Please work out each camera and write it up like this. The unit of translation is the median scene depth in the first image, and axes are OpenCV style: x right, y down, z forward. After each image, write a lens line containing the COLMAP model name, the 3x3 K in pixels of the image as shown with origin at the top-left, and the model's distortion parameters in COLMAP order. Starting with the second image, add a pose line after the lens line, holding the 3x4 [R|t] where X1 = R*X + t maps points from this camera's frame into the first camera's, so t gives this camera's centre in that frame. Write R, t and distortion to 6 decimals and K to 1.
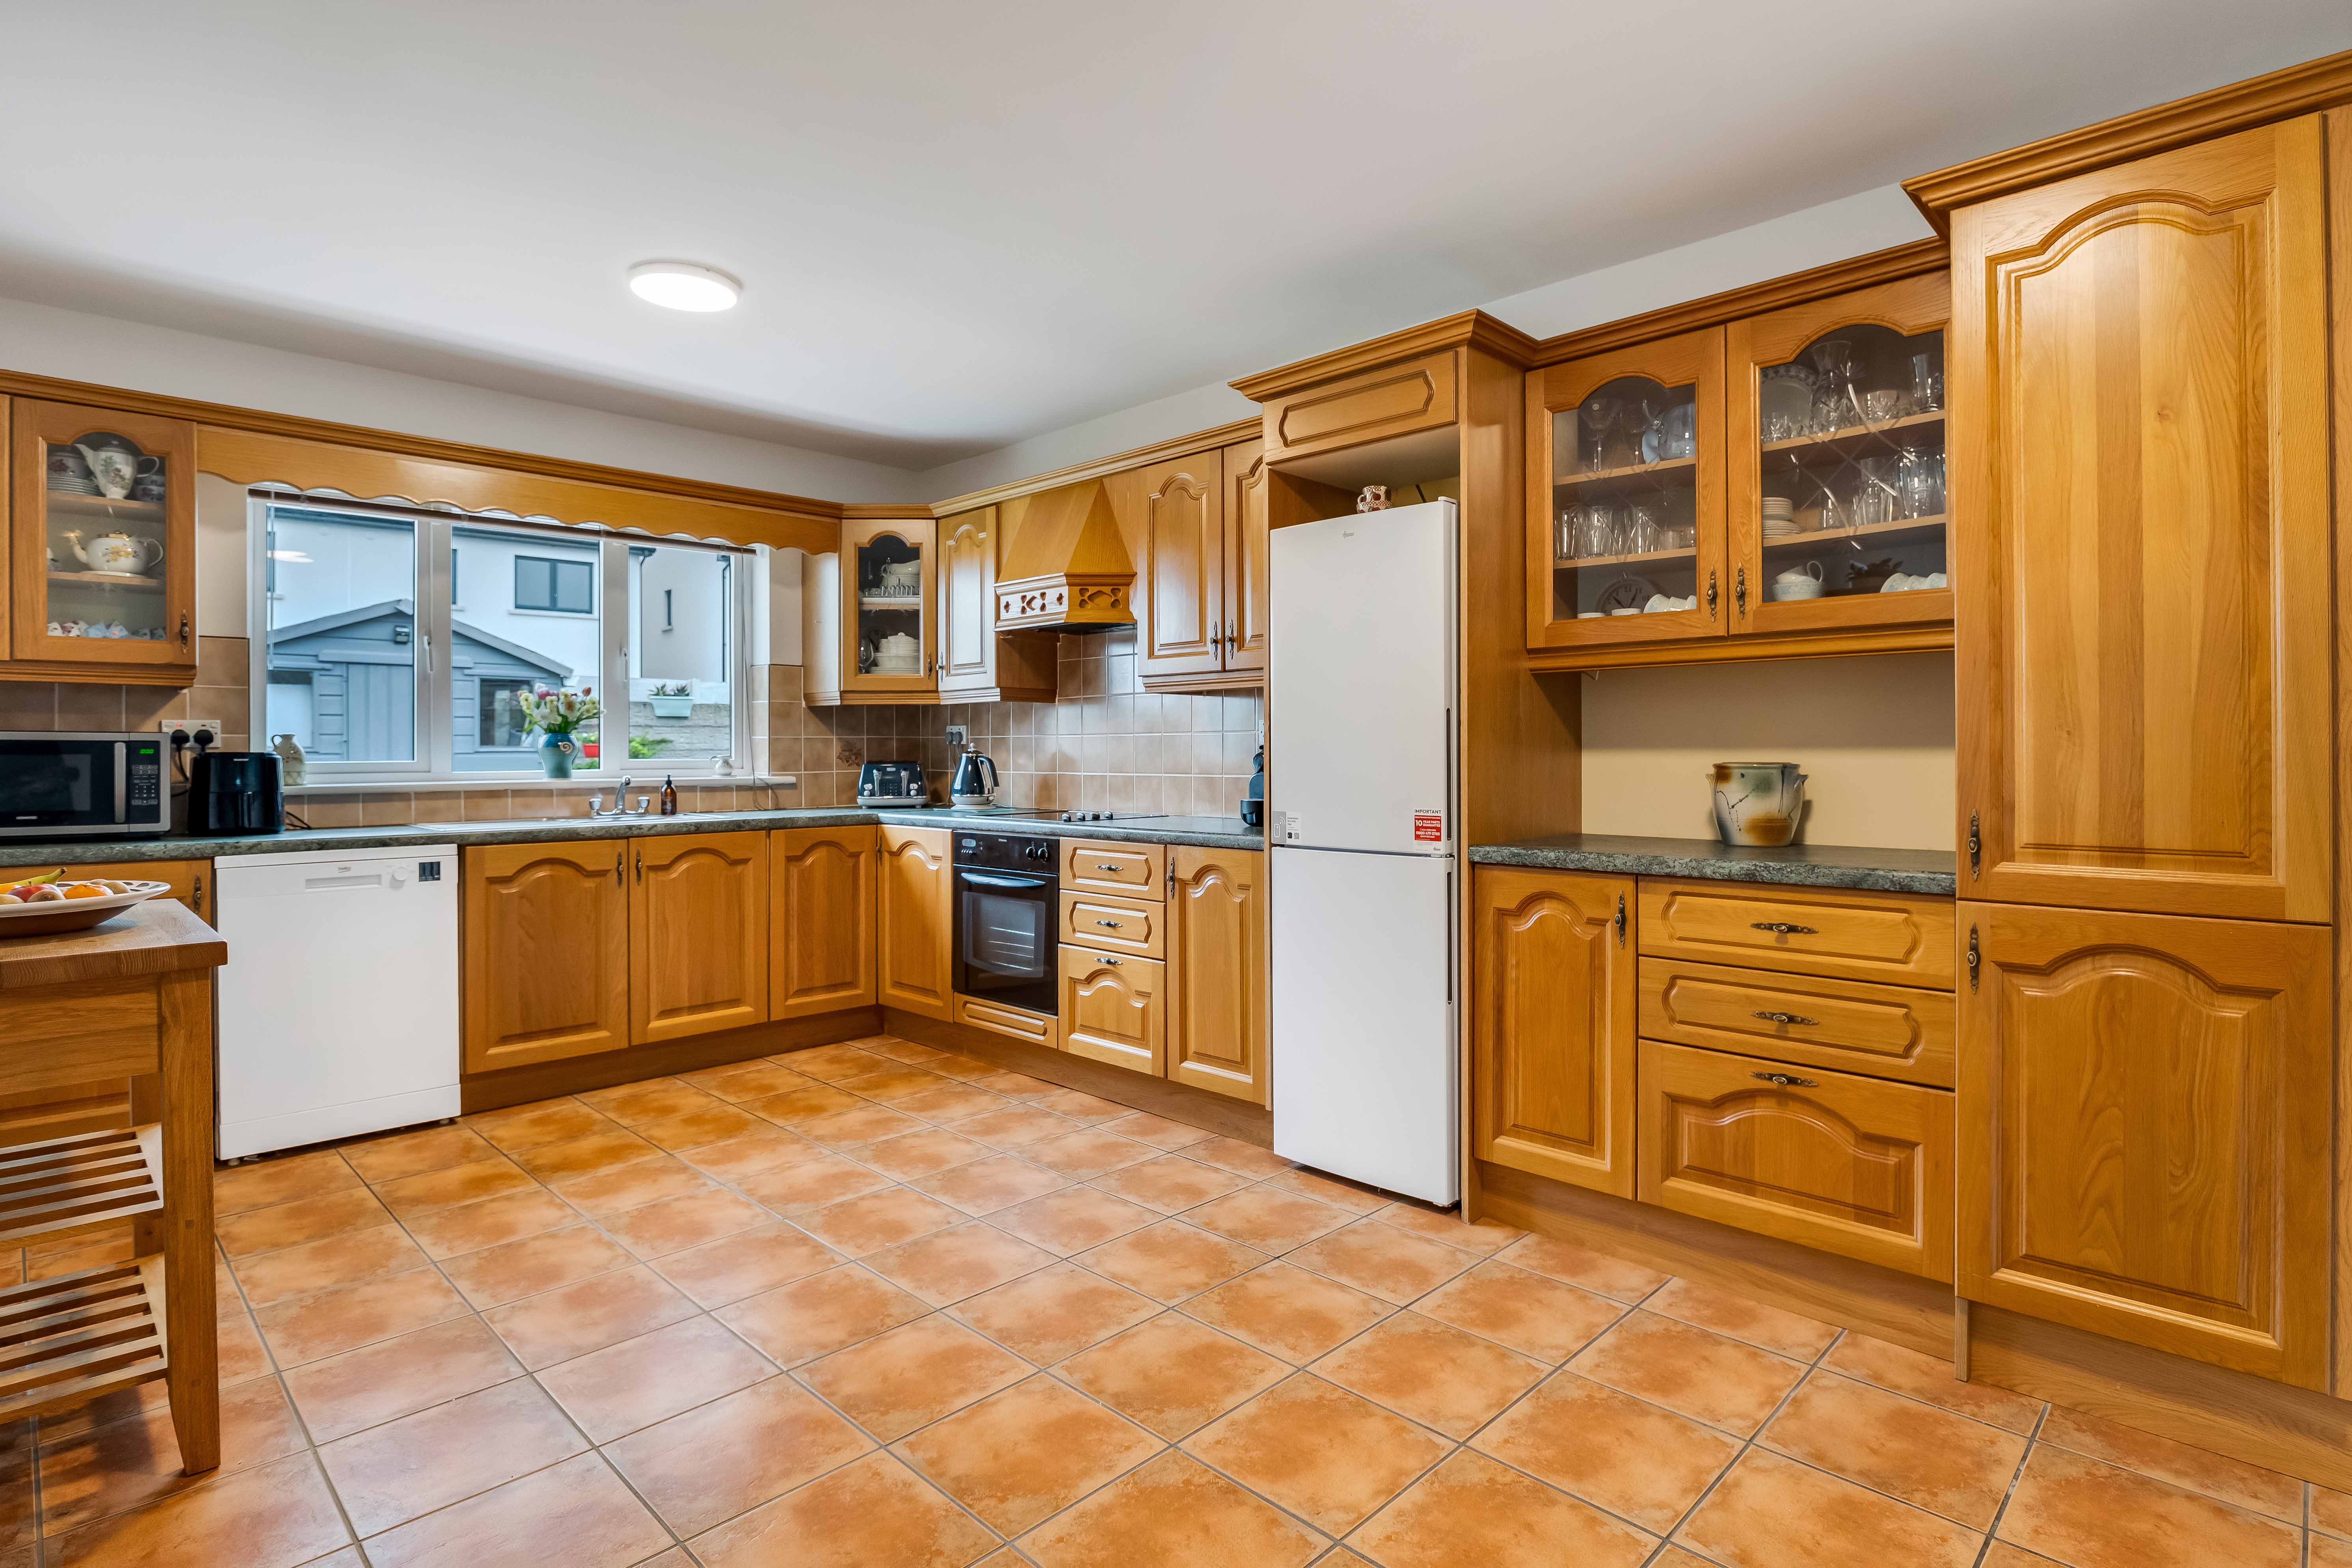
lens RADIAL K [[1177.1, 0, 1168.6], [0, 1177.1, 750.6], [0, 0, 1]] dist [-0.002343, -0.000500]
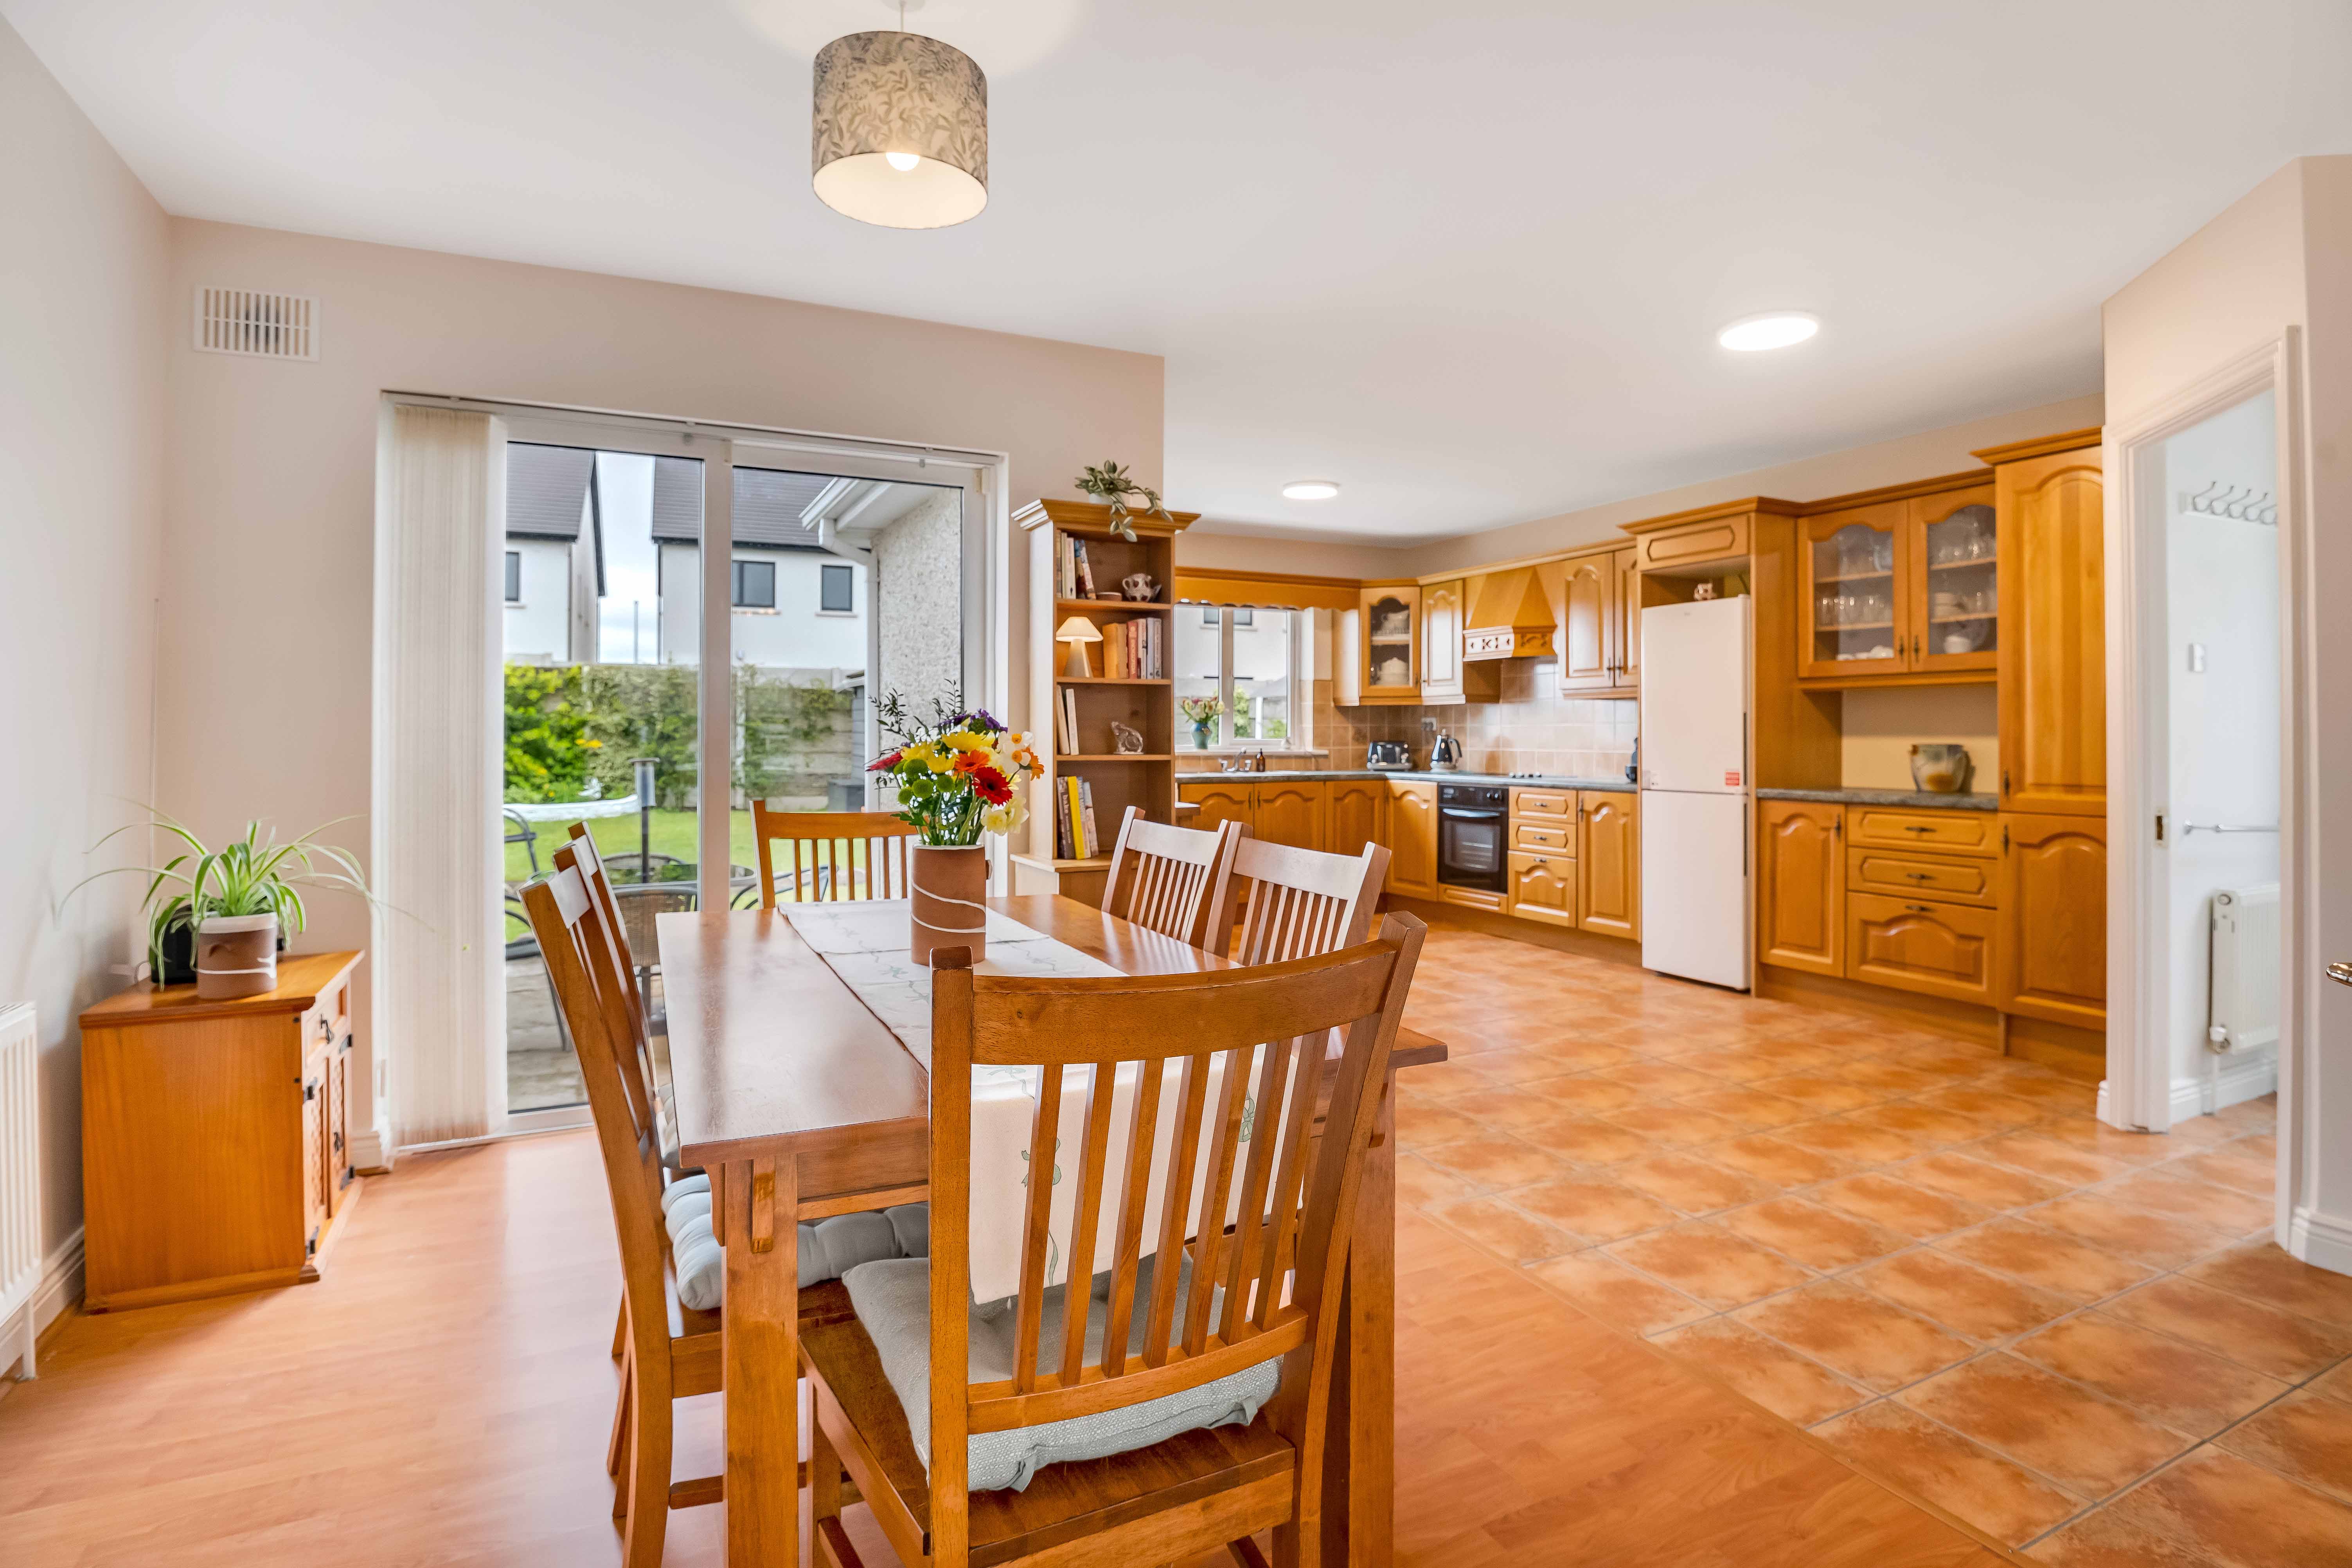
lens RADIAL K [[1139.0, 0, 1168.1], [0, 1139.0, 726.7], [0, 0, 1]] dist [-0.030276, -0.000086]
pose [[0.943606, 0.002465, -0.331060, -0.017971], [-0.004338, 0.999978, -0.004918, -0.001540], [0.331041, 0.006077, 0.943597, -0.730092]]
